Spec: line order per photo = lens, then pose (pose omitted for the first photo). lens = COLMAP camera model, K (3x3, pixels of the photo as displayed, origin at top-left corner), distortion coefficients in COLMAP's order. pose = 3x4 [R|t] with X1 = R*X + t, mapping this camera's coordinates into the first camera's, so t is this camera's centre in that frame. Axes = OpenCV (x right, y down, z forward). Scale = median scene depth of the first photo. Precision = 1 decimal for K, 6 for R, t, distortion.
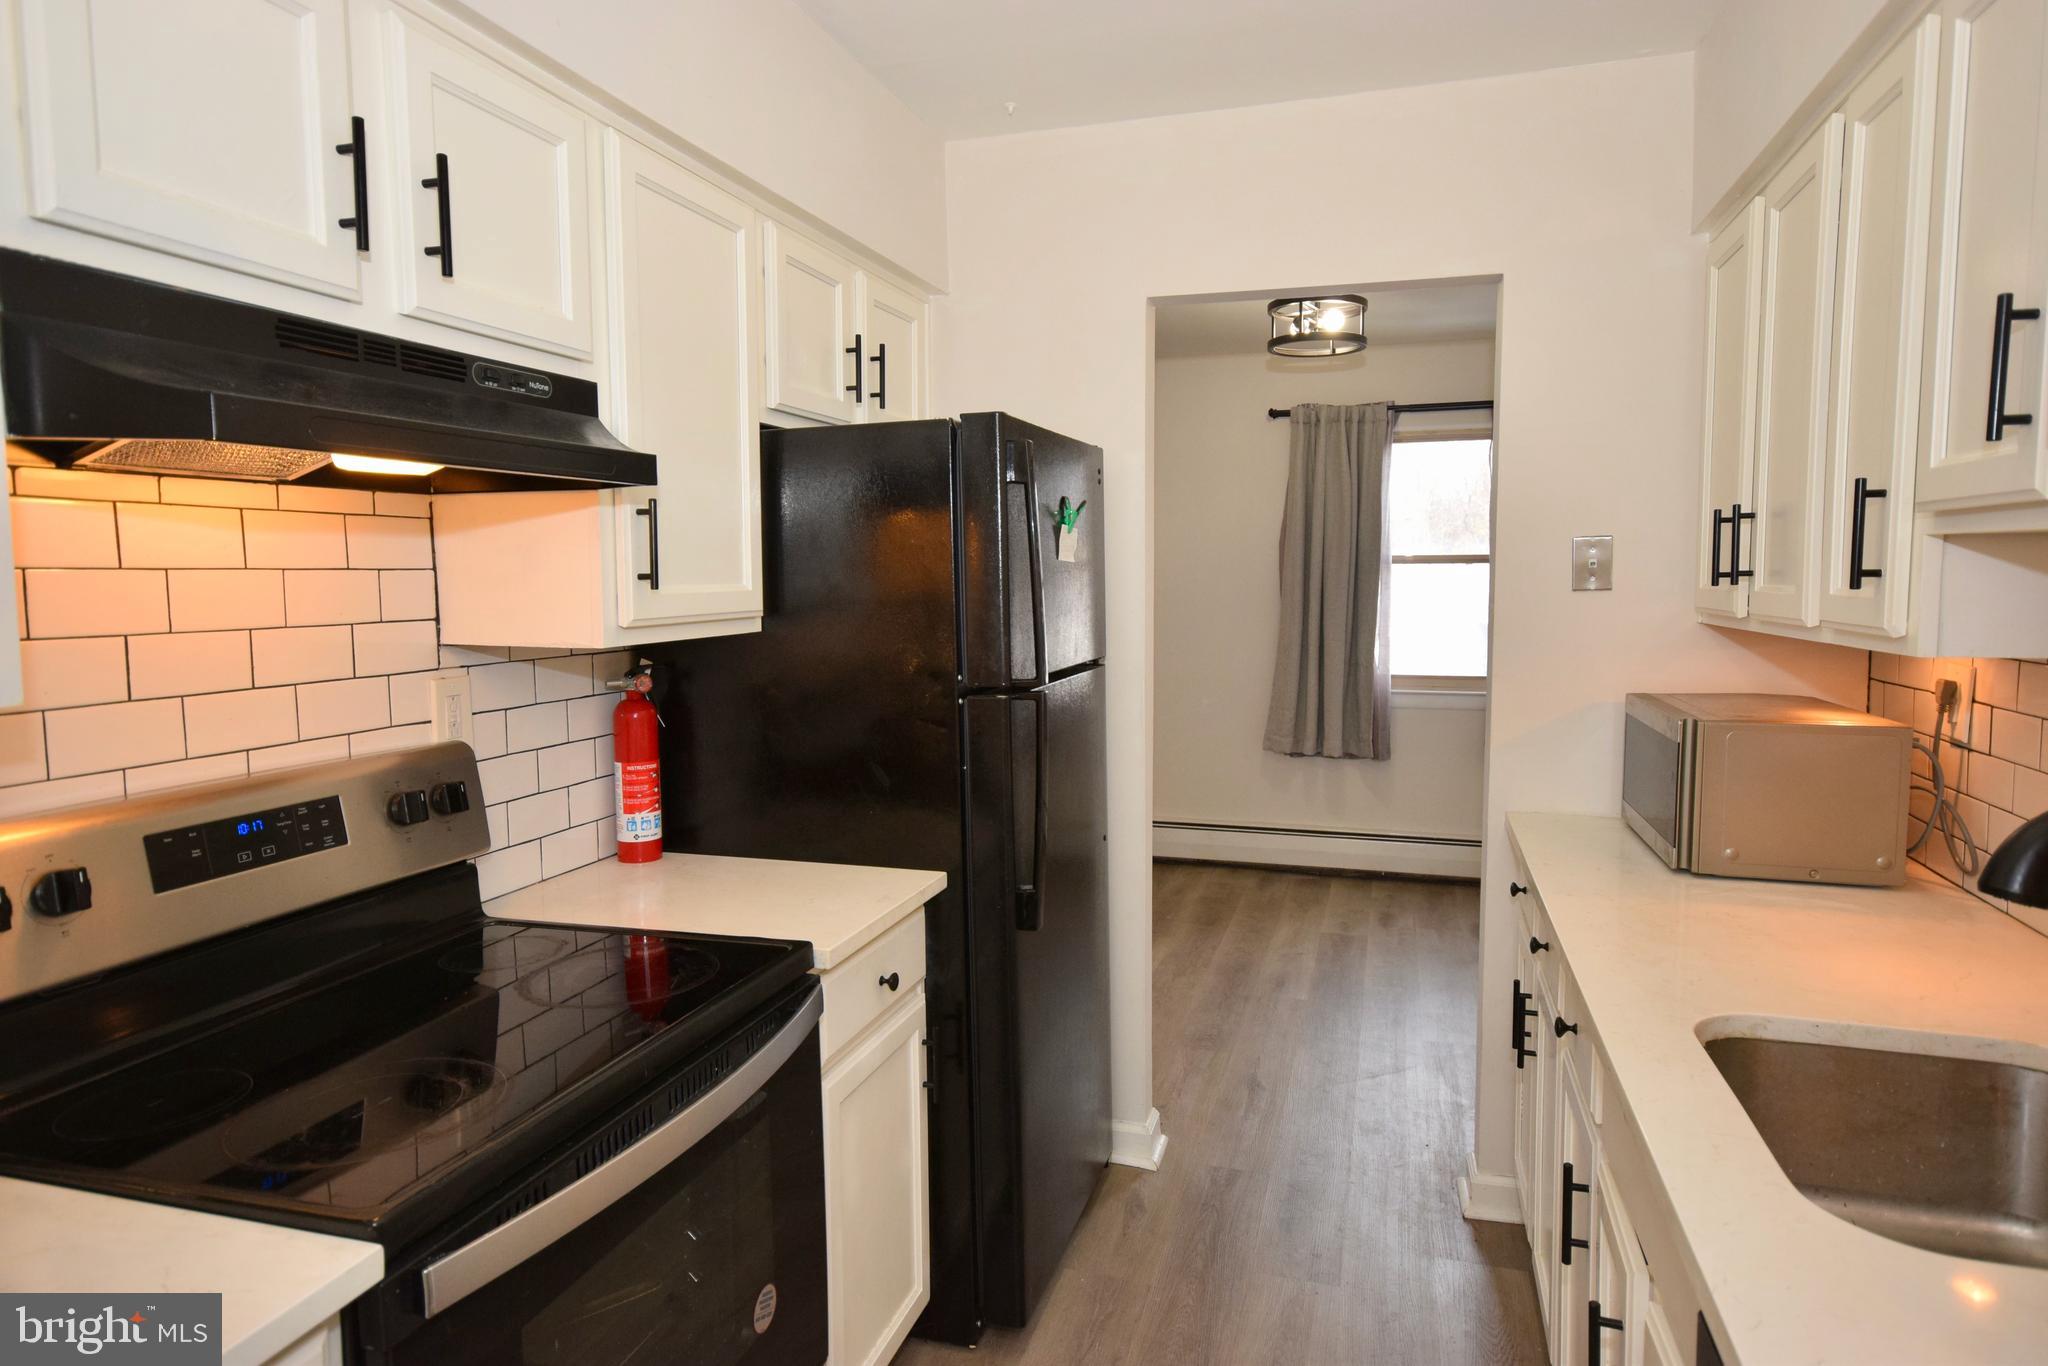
lens RADIAL K [[1260.0, 0, 1024.0], [0, 1260.0, 683.0], [0, 0, 1]] dist [0.004545, 0.043023]
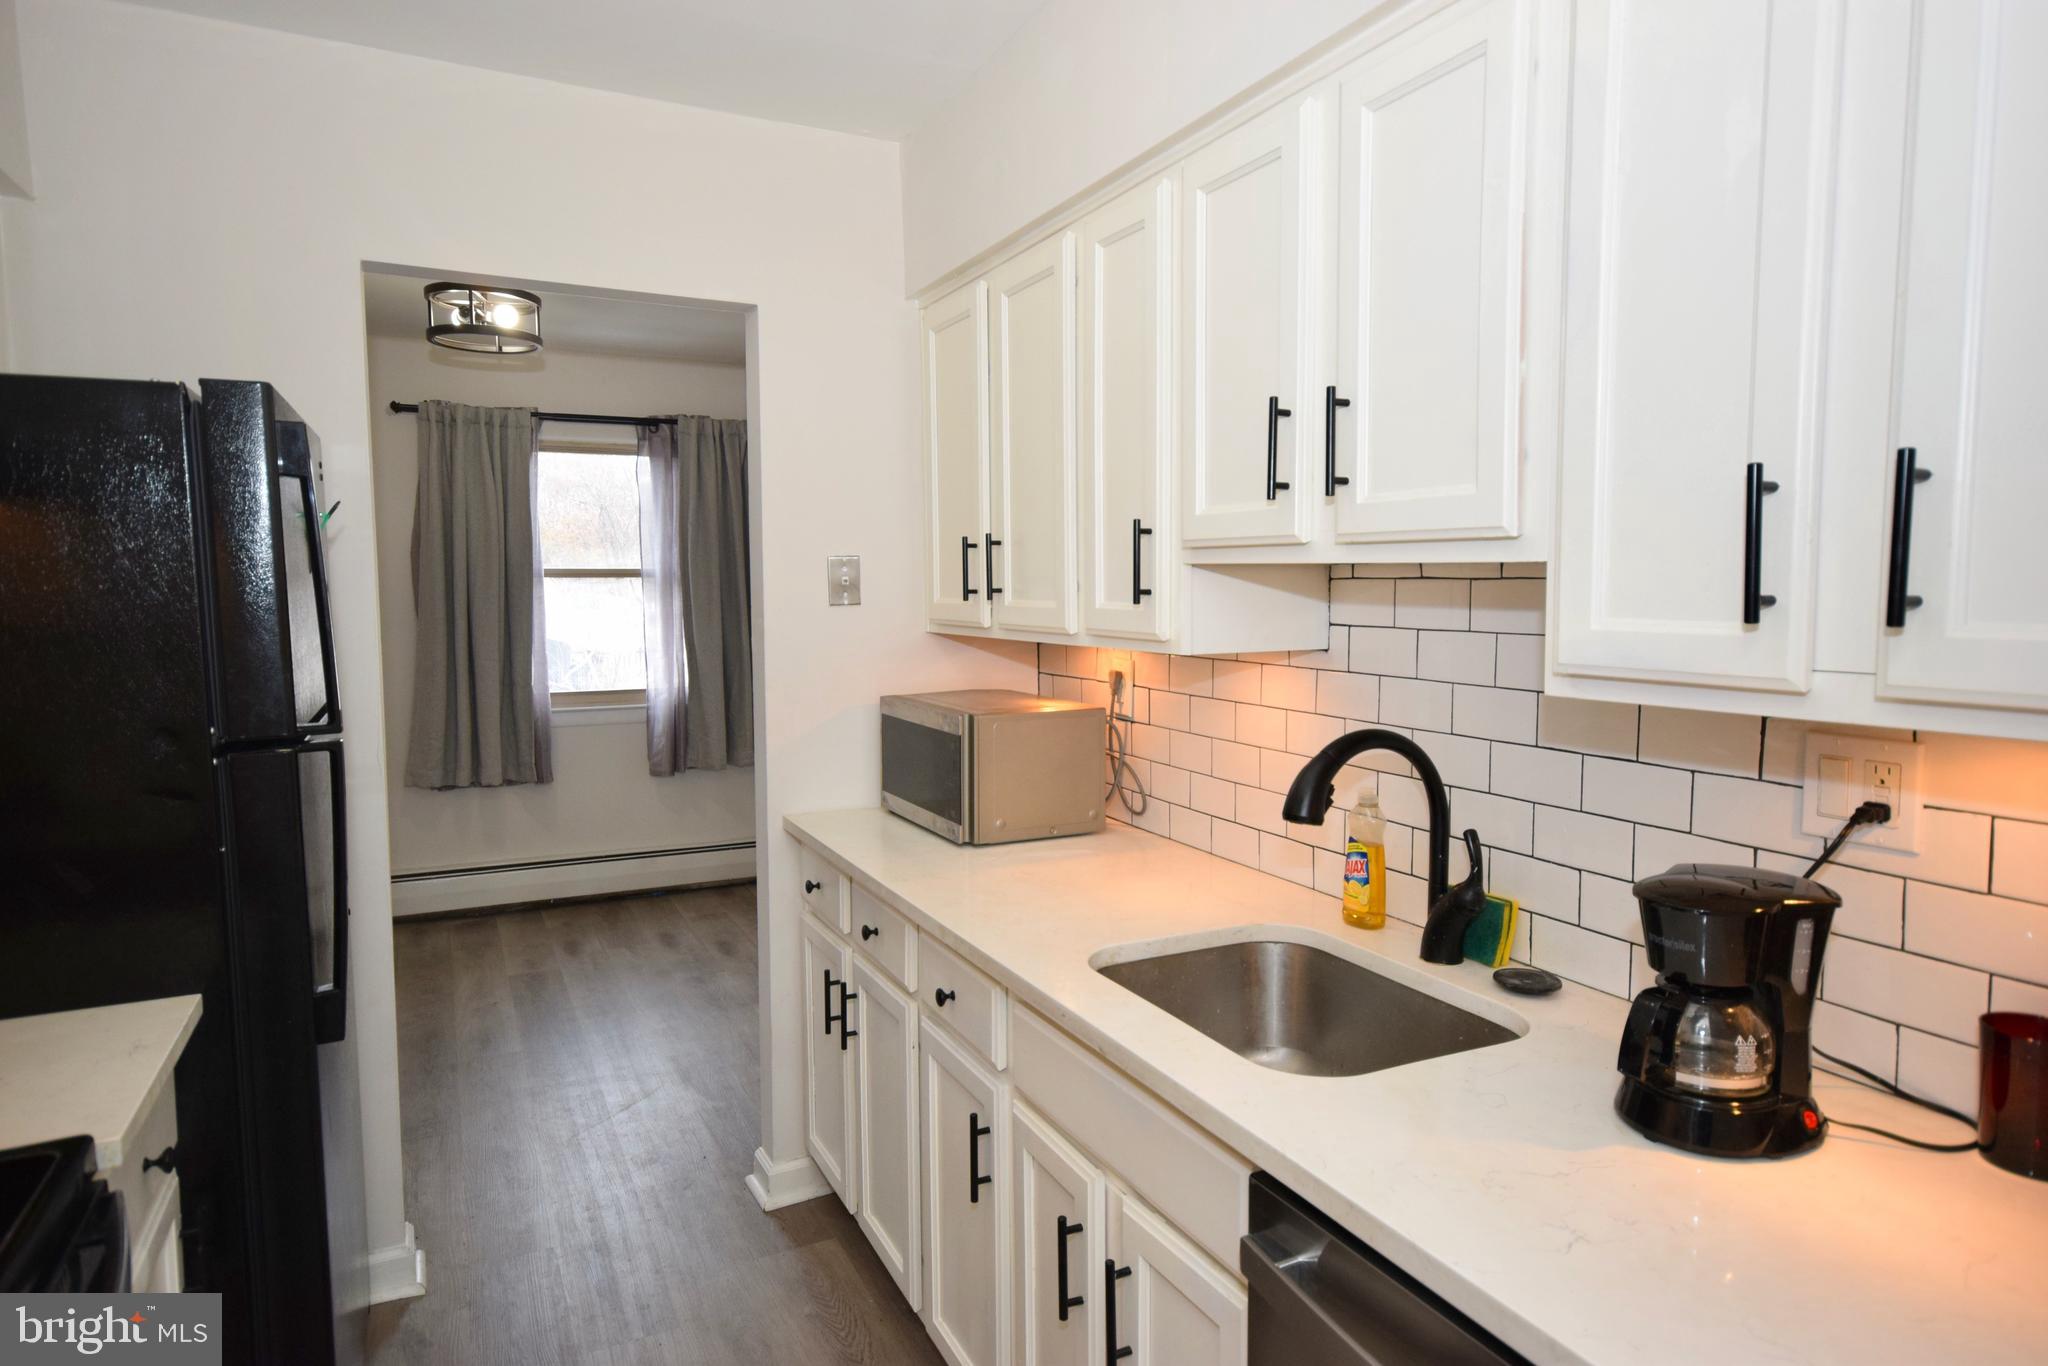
lens RADIAL K [[1260.0, 0, 1024.0], [0, 1260.0, 683.0], [0, 0, 1]] dist [0.004545, 0.043023]
pose [[0.709517, -0.055125, 0.702529, -0.154950], [0.060841, 0.998005, 0.016863, -0.010366], [-0.702057, 0.030778, 0.711456, 0.078739]]
